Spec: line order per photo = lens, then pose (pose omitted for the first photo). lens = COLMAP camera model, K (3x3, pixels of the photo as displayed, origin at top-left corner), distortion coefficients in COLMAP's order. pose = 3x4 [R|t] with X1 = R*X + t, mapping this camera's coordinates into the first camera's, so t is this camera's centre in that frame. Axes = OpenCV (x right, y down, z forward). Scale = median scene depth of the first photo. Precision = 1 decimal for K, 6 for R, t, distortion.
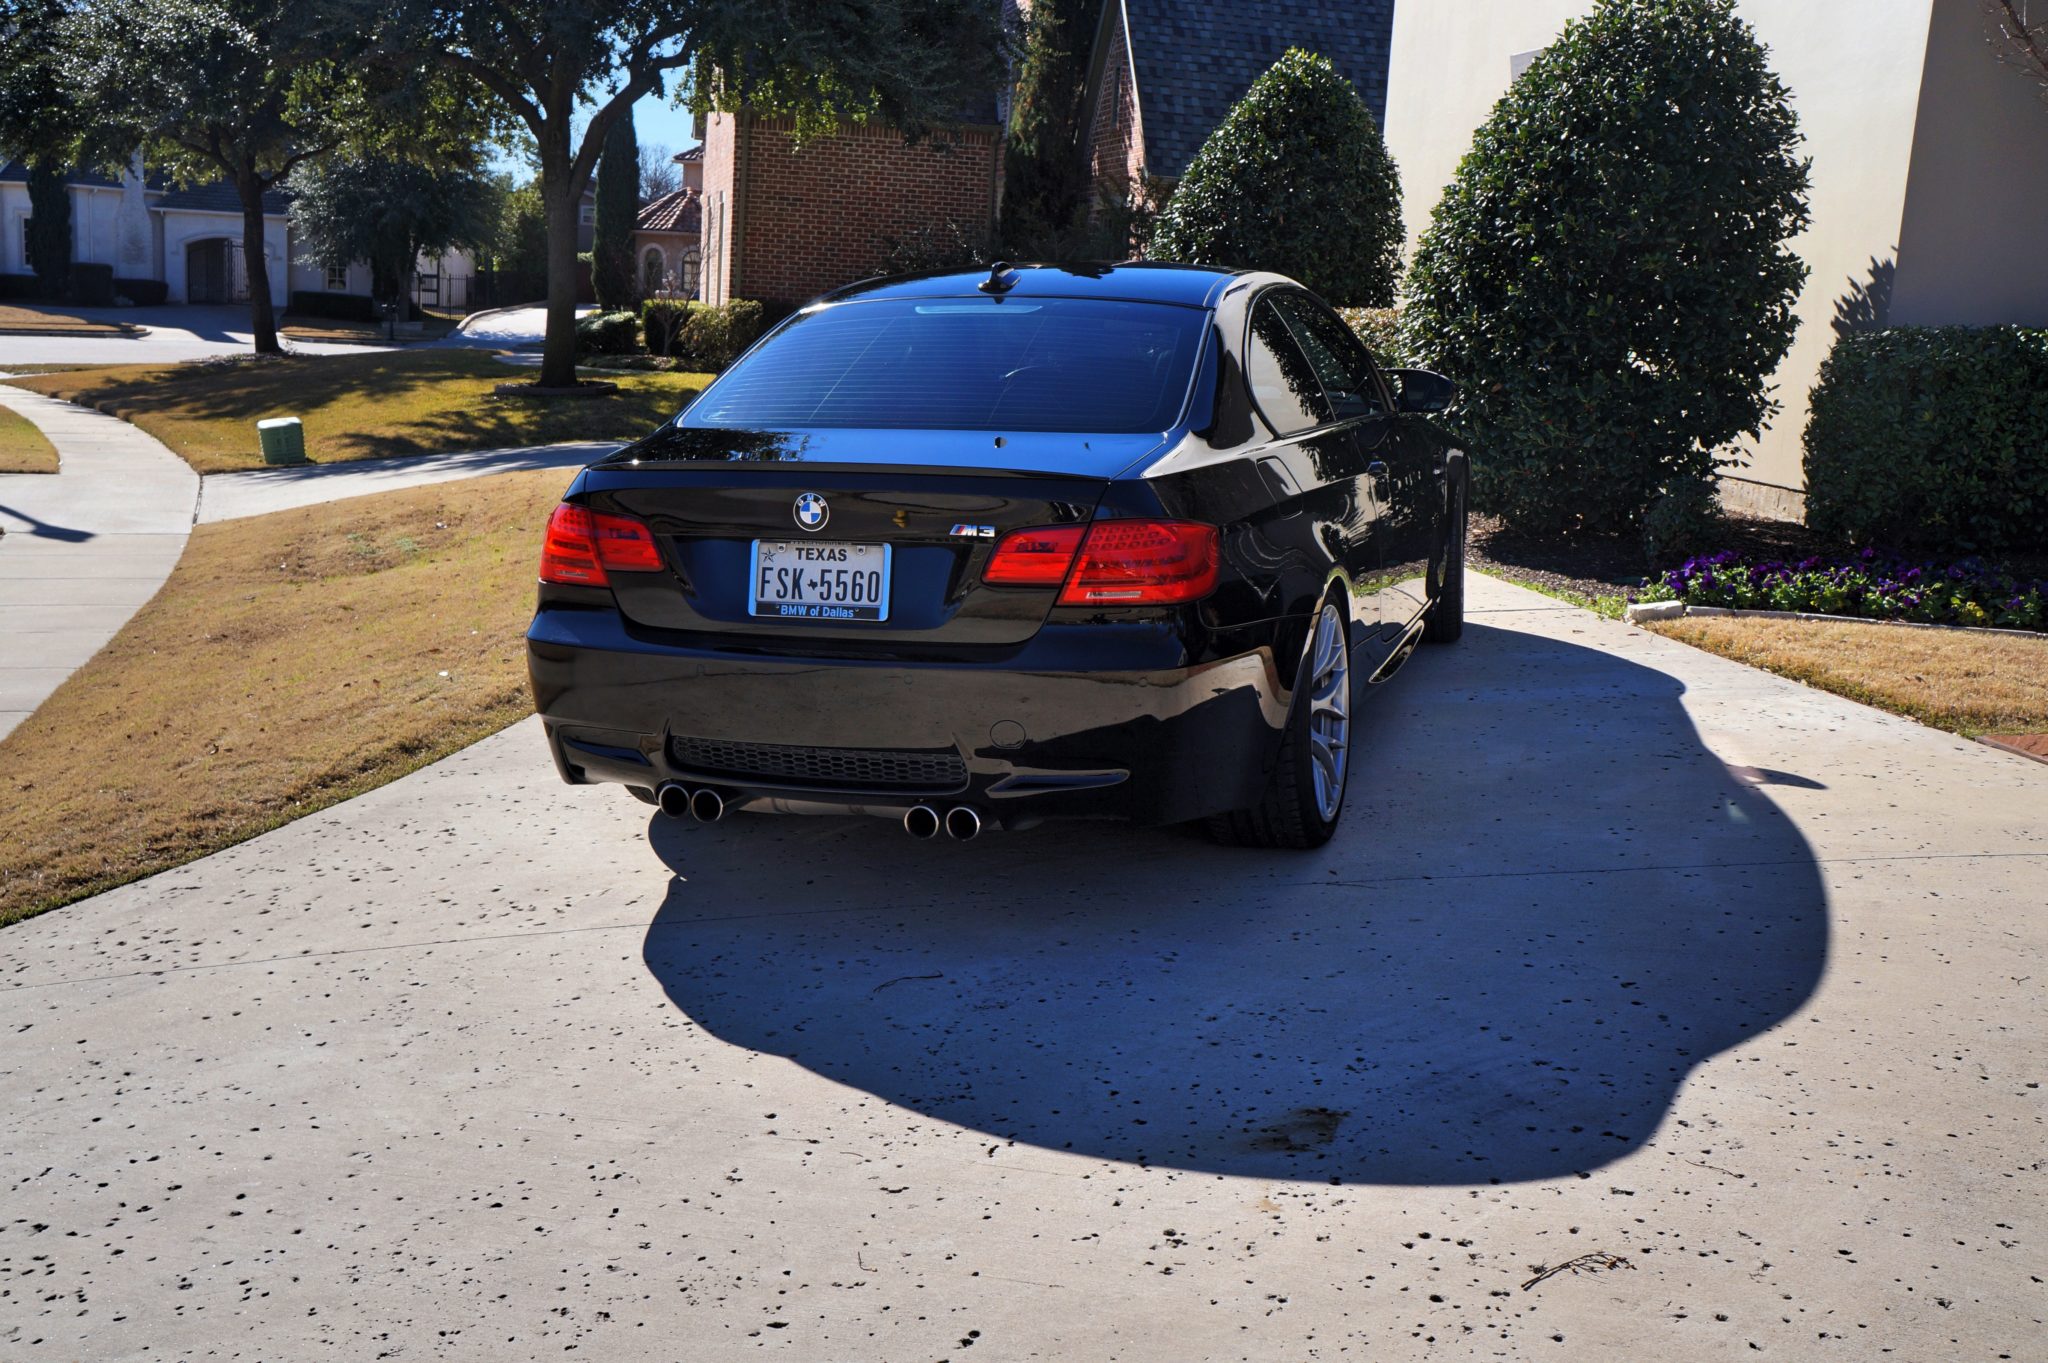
lens RADIAL K [[2010.3, 0, 1043.8], [0, 2010.3, 634.7], [0, 0, 1]] dist [0.002945, 0.000000]
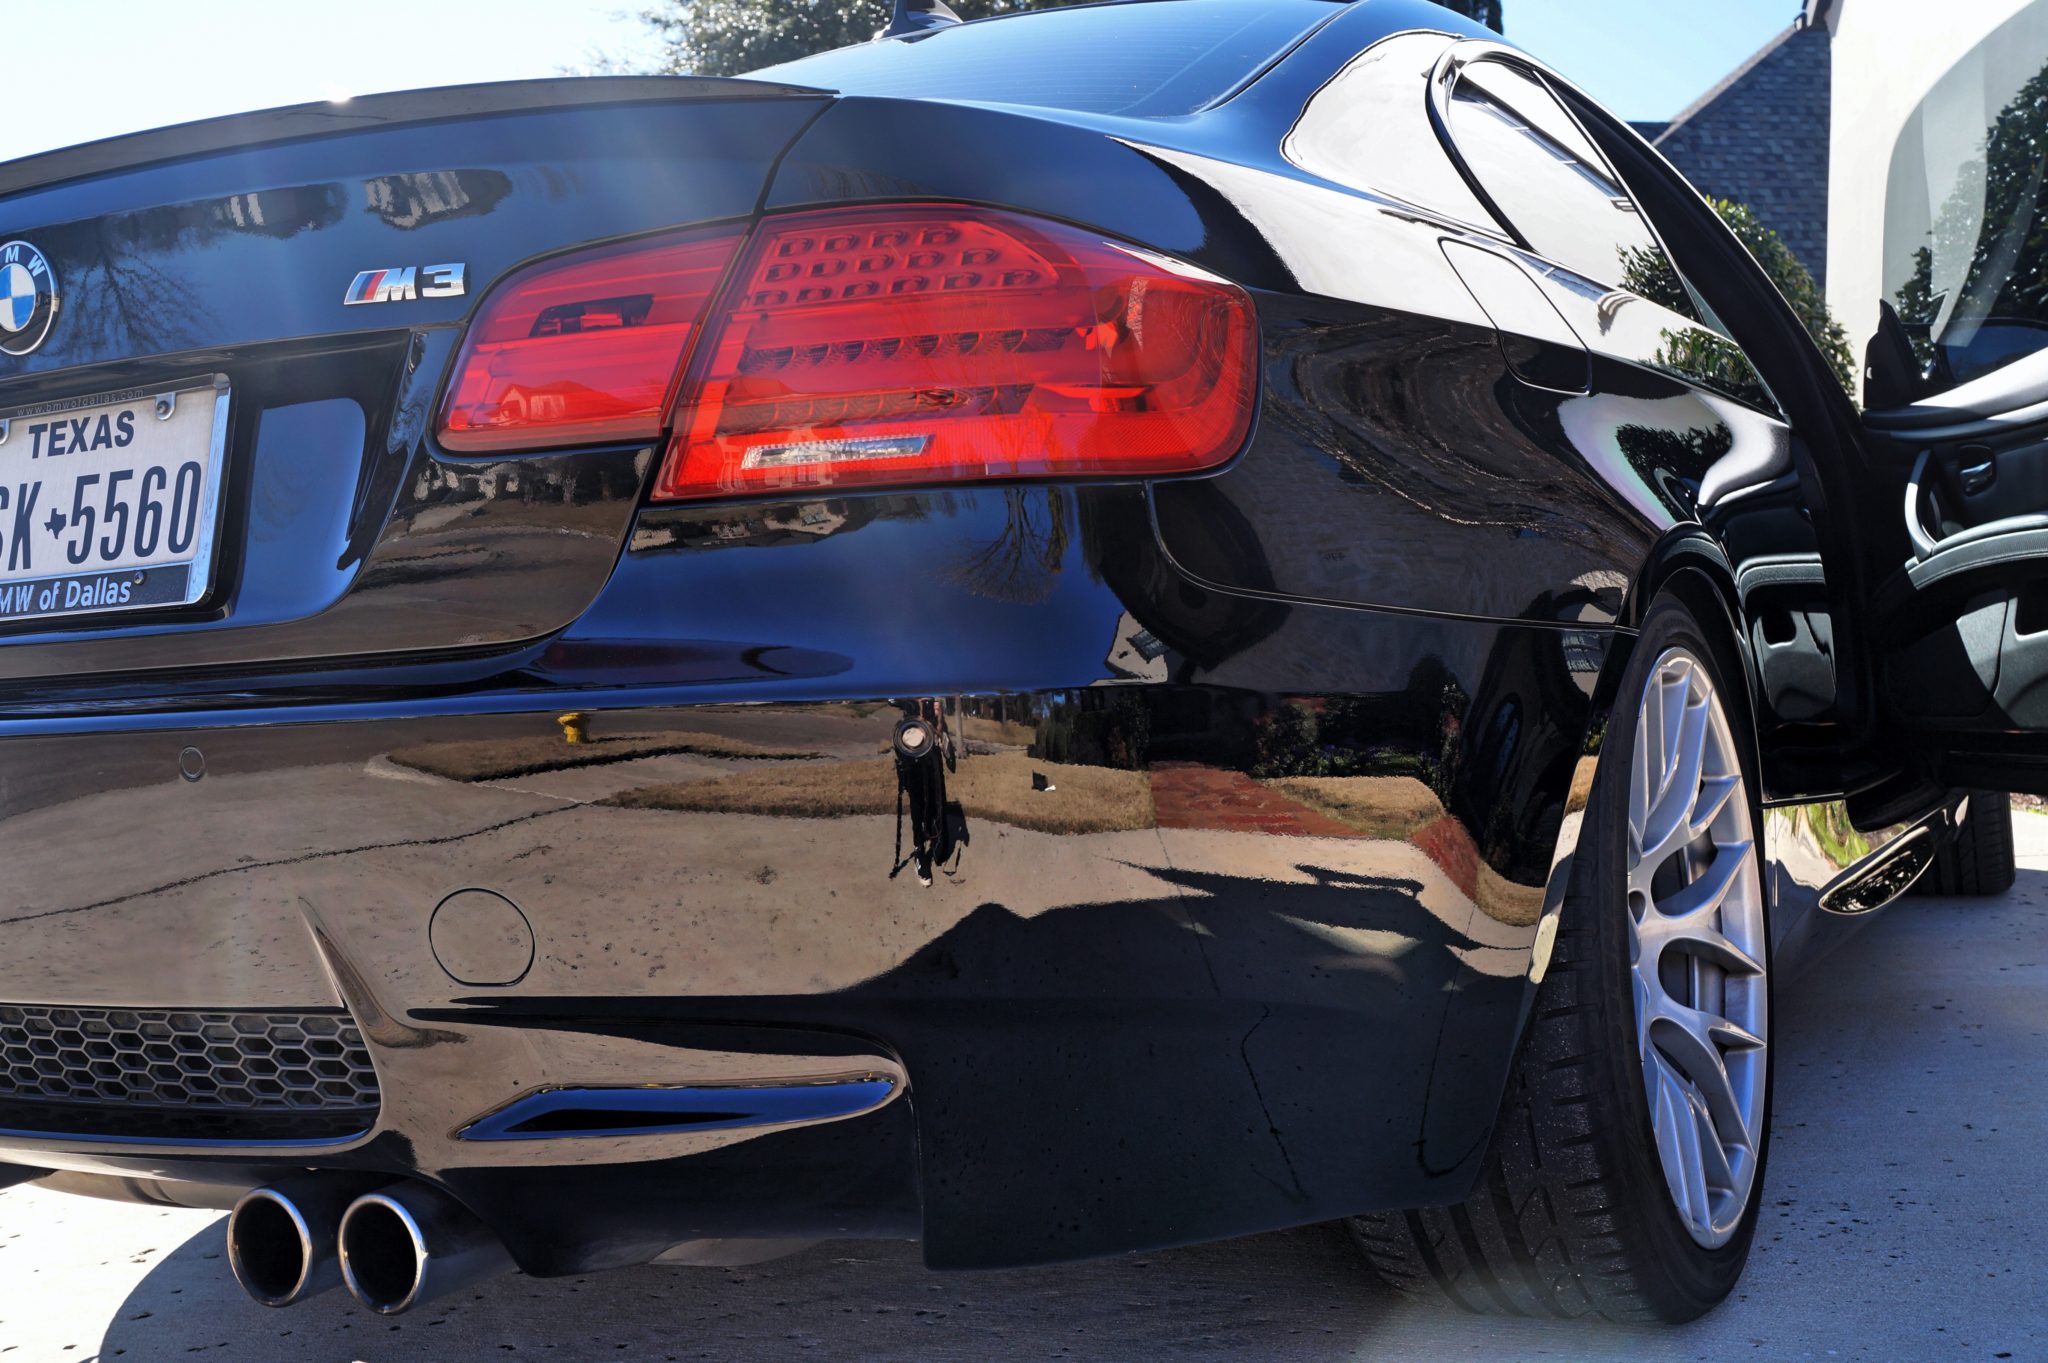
lens RADIAL K [[2119.4, 0, 1017.5], [0, 2119.4, 678.5], [0, 0, 1]] dist [-0.024529, 0.000000]
pose [[0.976832, -0.040906, -0.210064, 0.055040], [0.007978, 0.987841, -0.155261, 0.026810], [0.213861, 0.149988, 0.965281, 0.317861]]
